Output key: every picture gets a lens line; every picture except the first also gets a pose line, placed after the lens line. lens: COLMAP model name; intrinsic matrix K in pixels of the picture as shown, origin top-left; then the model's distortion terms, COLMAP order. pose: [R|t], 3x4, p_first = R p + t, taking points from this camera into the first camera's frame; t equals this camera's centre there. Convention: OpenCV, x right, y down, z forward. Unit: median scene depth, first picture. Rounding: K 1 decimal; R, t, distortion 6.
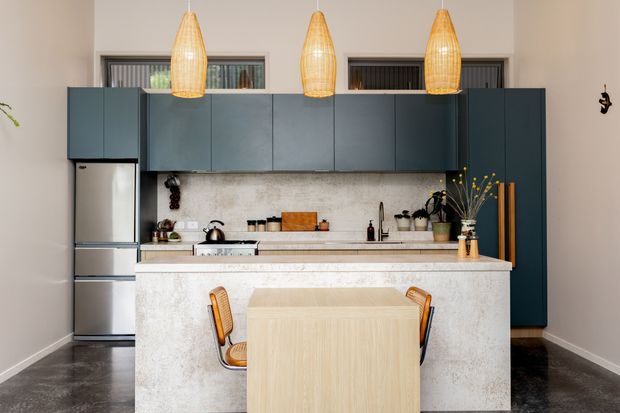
lens RADIAL K [[614.9, 0, 310.0], [0, 614.9, 206.5], [0, 0, 1]] dist [0.002146, -0.003669]
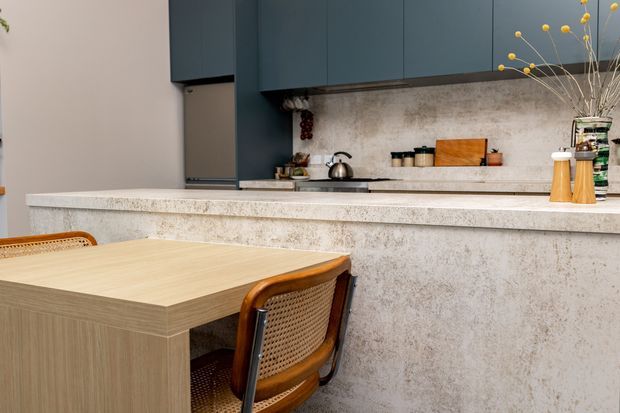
lens RADIAL K [[587.3, 0, 310.0], [0, 587.3, 206.5], [0, 0, 1]] dist [0.000023, -0.007614]
pose [[0.833205, 0.032140, -0.552030, 0.213804], [0.011222, 0.997121, 0.074992, 0.033980], [0.552851, -0.068679, 0.830445, 0.349423]]
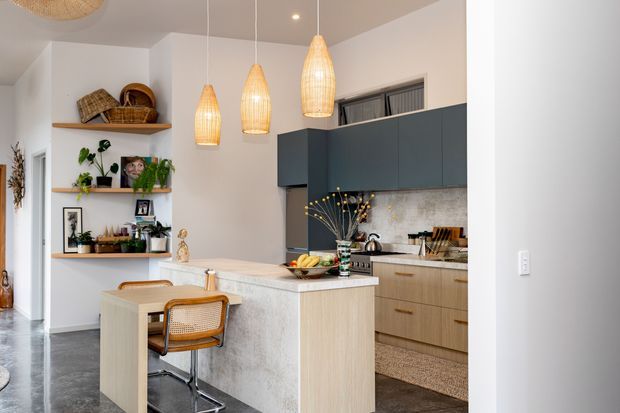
lens RADIAL K [[587.3, 0, 310.0], [0, 587.3, 206.5], [0, 0, 1]] dist [0.000023, -0.007614]
pose [[0.549863, -0.013915, -0.835139, 0.671427], [0.006031, 0.999901, -0.012690, -0.013942], [0.835233, 0.001941, 0.549892, 0.287656]]
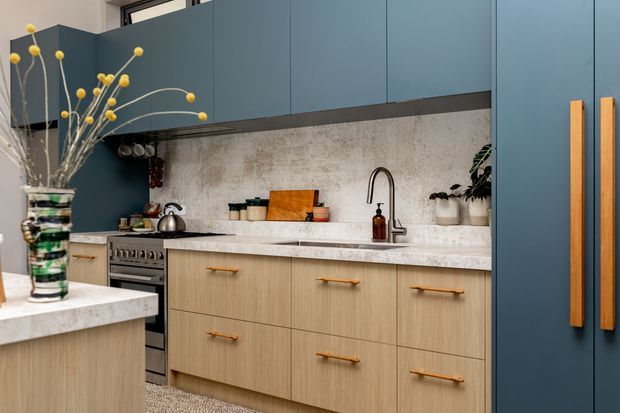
lens RADIAL K [[587.3, 0, 310.0], [0, 587.3, 206.5], [0, 0, 1]] dist [0.000023, -0.007614]
pose [[0.780968, 0.003172, -0.624563, 0.369930], [0.004810, 0.999927, 0.011093, 0.019313], [0.624552, -0.011668, 0.780896, 0.556918]]
